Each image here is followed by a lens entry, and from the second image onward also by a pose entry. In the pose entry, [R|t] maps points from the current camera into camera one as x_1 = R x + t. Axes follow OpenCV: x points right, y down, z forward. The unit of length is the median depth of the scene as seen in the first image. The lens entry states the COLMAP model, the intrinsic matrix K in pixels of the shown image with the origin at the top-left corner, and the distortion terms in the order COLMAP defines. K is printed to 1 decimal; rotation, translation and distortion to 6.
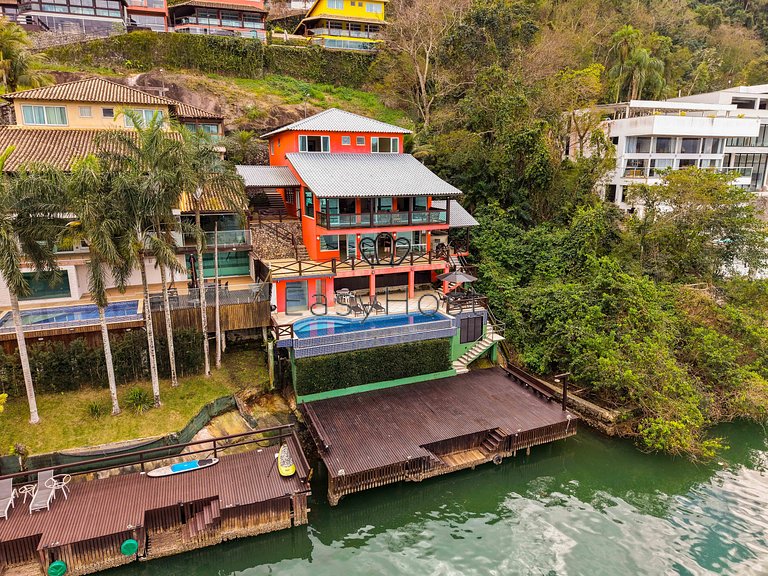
lens RADIAL K [[516.7, 0, 384.0], [0, 516.7, 285.8], [0, 0, 1]] dist [0.019896, -0.019422]
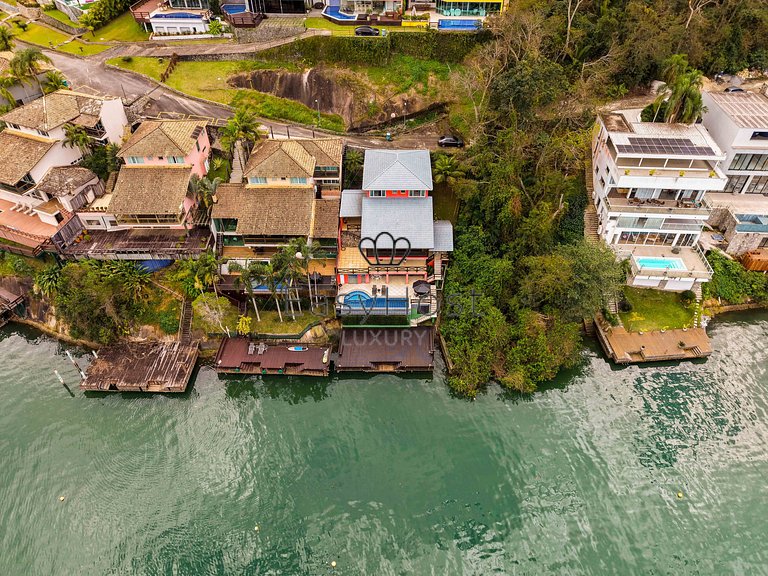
lens RADIAL K [[516.7, 0, 384.6], [0, 516.7, 287.6], [0, 0, 1]] dist [0.019896, -0.019422]
pose [[0.917890, 0.263766, -0.296488, 0.742352], [-0.080407, 0.855254, 0.511933, -1.283003], [0.388603, -0.446058, 0.806238, -0.943205]]
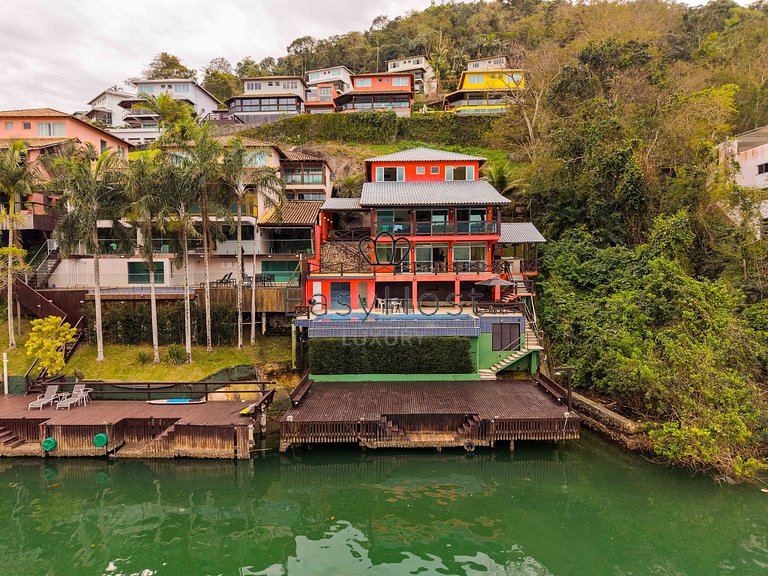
lens RADIAL K [[516.7, 0, 382.2], [0, 516.7, 284.4], [0, 0, 1]] dist [0.019896, -0.019422]
pose [[0.924207, 0.009667, -0.381769, 0.361852], [-0.078649, 0.983068, -0.165505, 0.186829], [0.373705, 0.182987, 0.909319, 0.049745]]
